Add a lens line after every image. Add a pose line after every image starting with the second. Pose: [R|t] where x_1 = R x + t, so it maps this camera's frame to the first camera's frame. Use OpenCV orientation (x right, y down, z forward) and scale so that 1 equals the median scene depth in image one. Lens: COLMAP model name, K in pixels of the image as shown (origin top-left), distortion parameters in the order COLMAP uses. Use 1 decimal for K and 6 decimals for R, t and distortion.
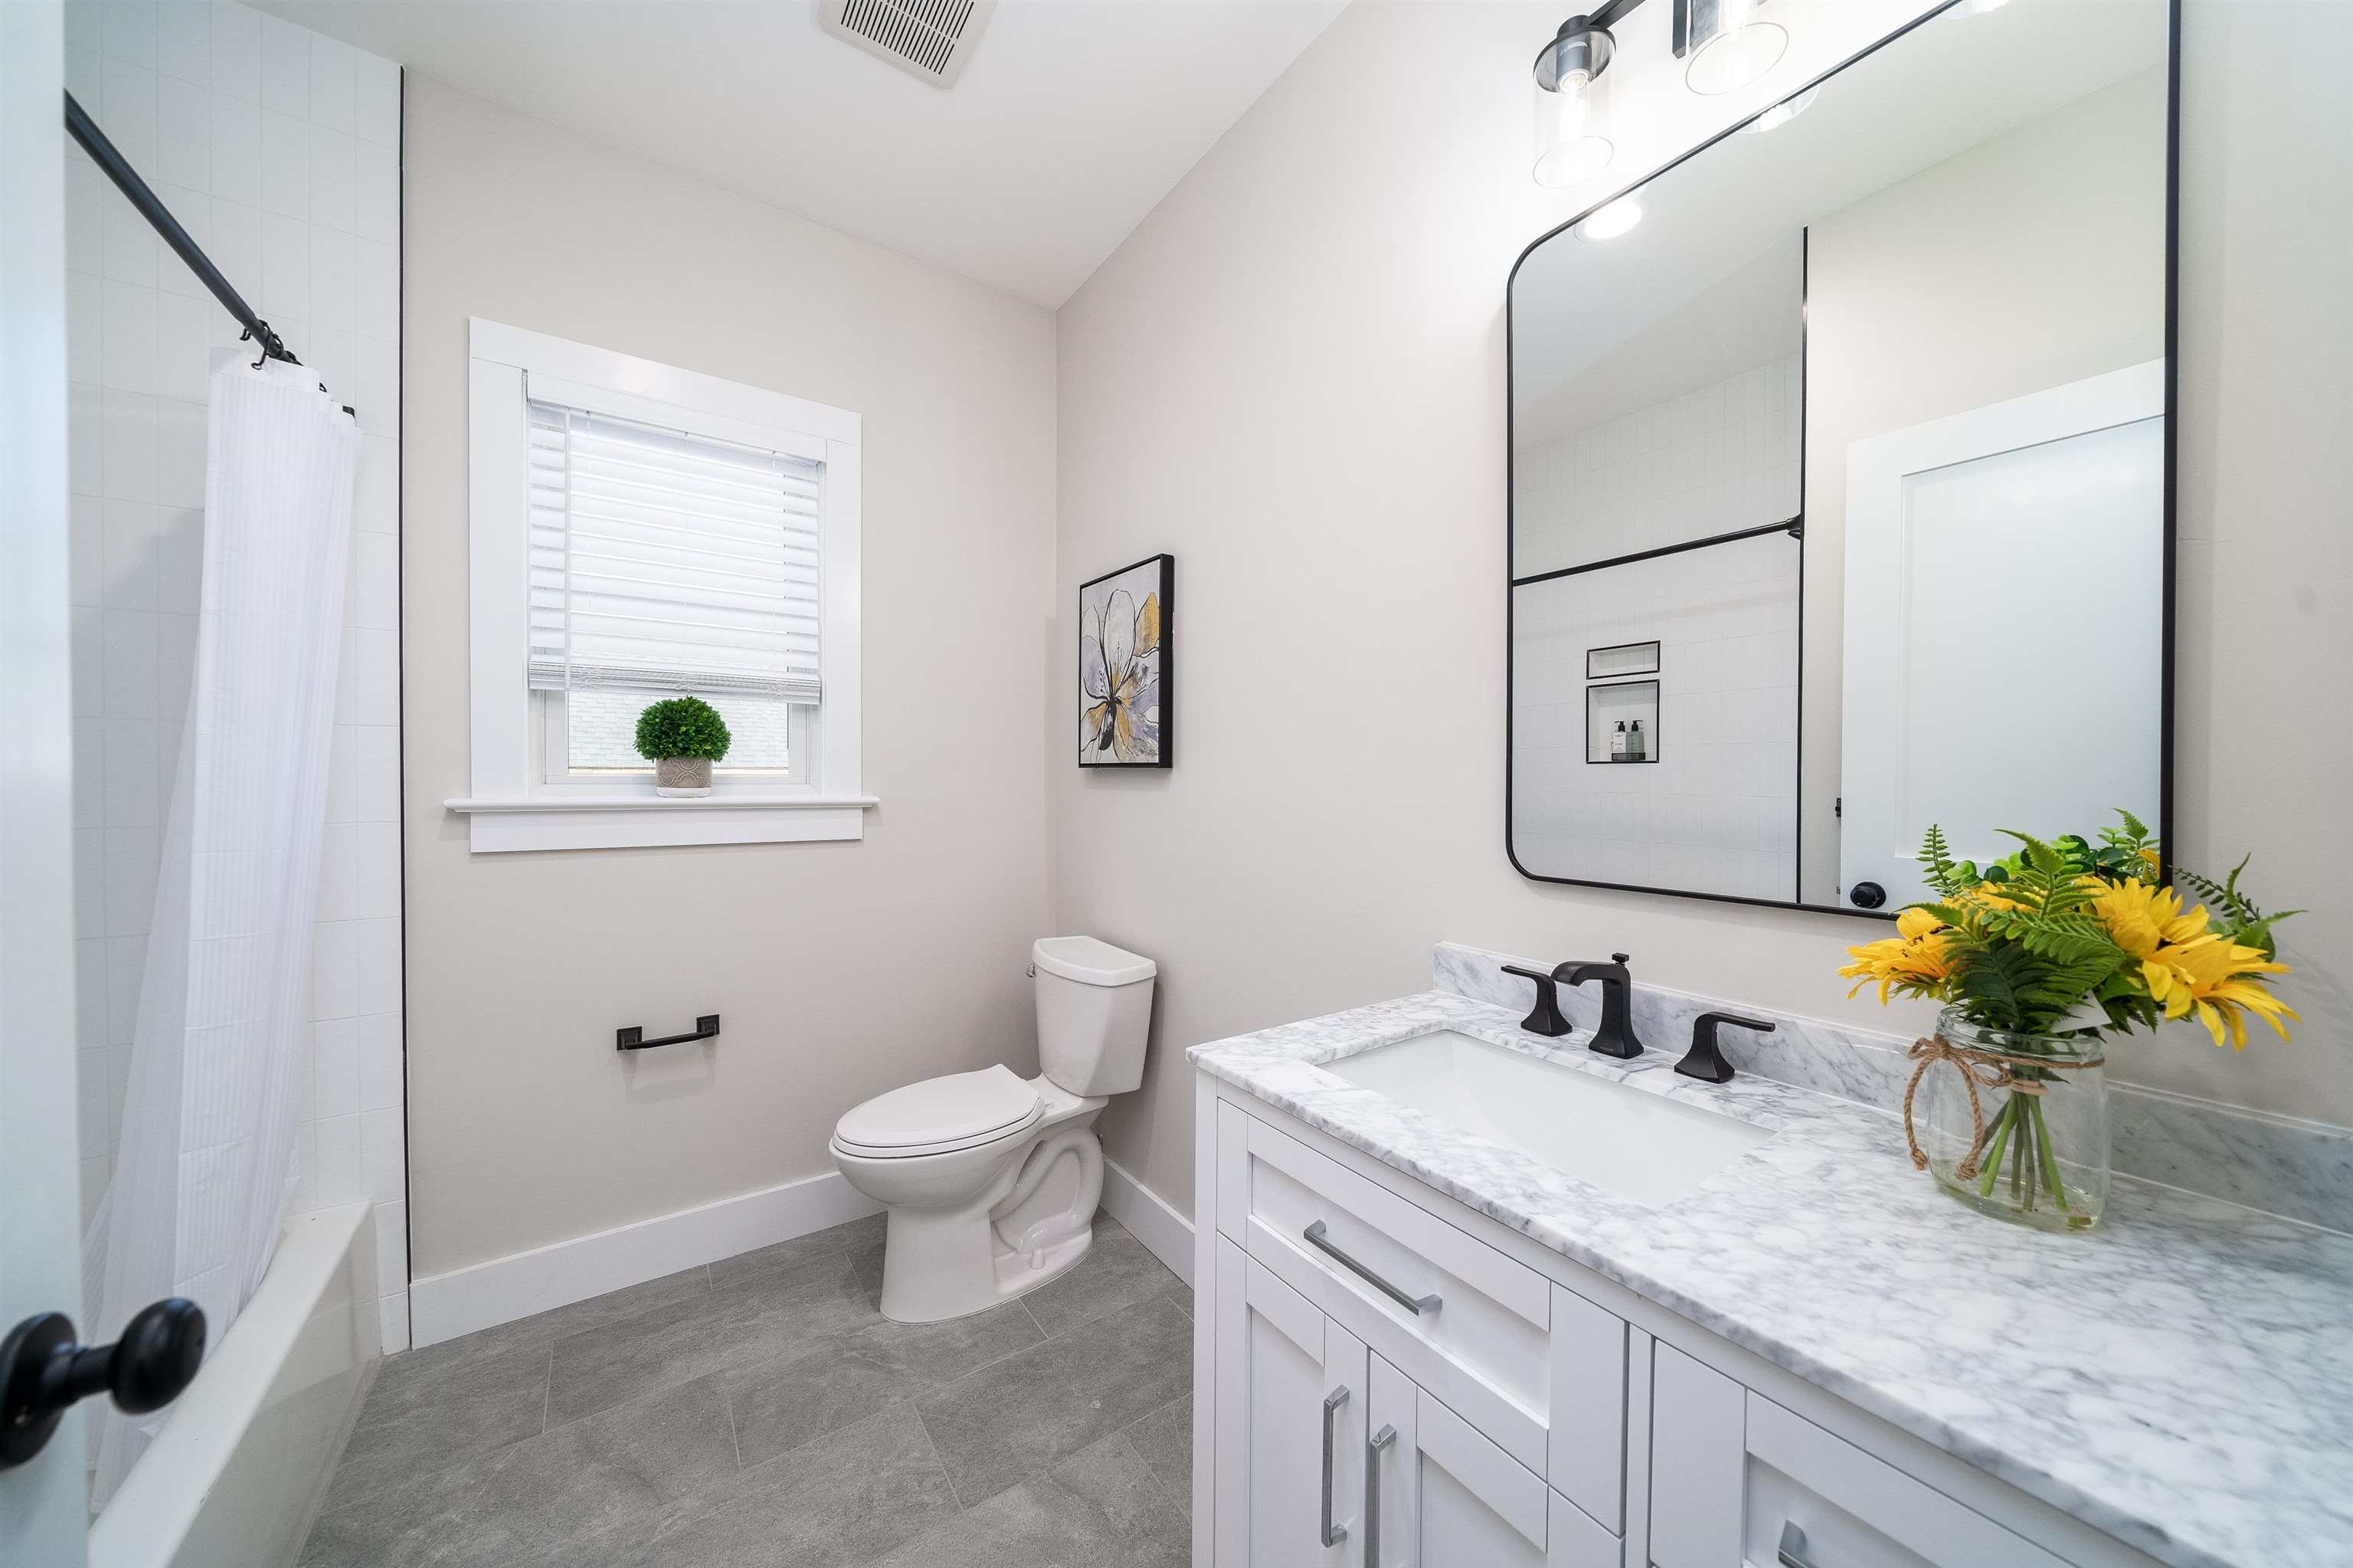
lens RADIAL K [[812.8, 0, 1176.5], [0, 812.8, 784.0], [0, 0, 1]] dist [-0.001301, -0.000066]
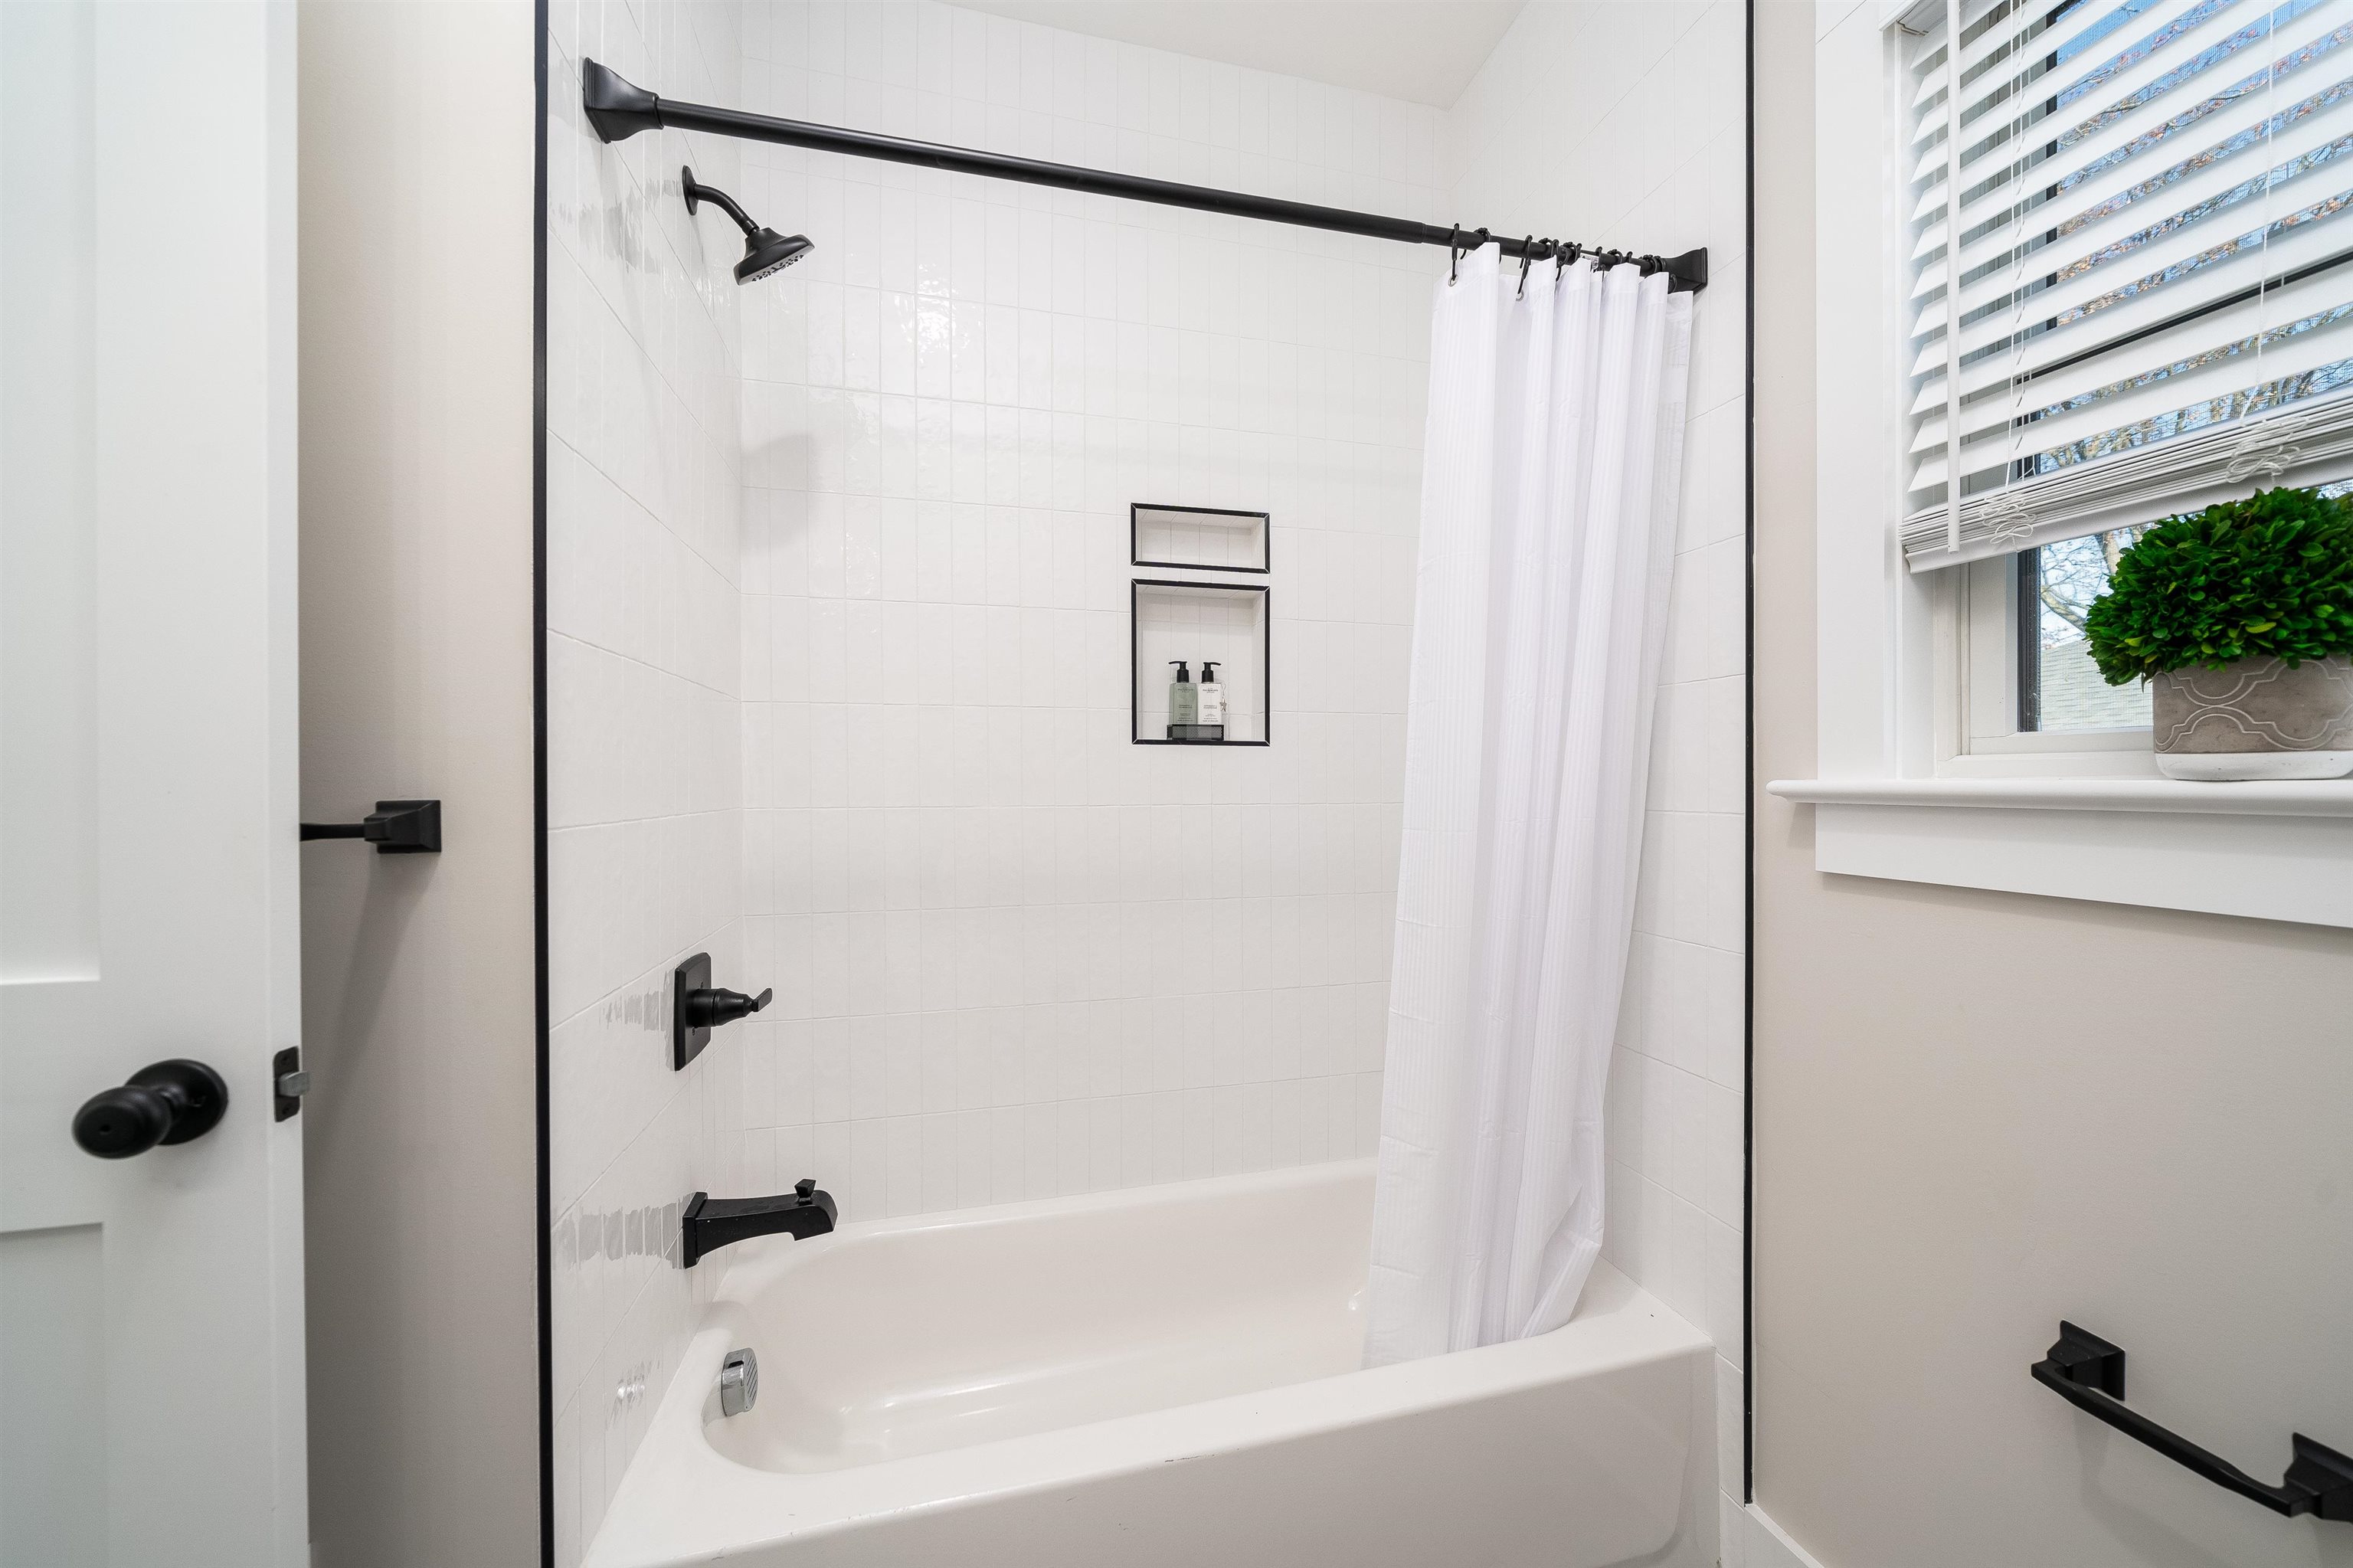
lens RADIAL K [[853.8, 0, 1176.5], [0, 853.8, 784.0], [0, 0, 1]] dist [0.000196, 0.000022]
pose [[-0.349568, 0.000324, -0.936911, -0.105954], [-0.002896, 0.999995, 0.001426, 0.018324], [0.936906, 0.003211, -0.349566, 0.716149]]
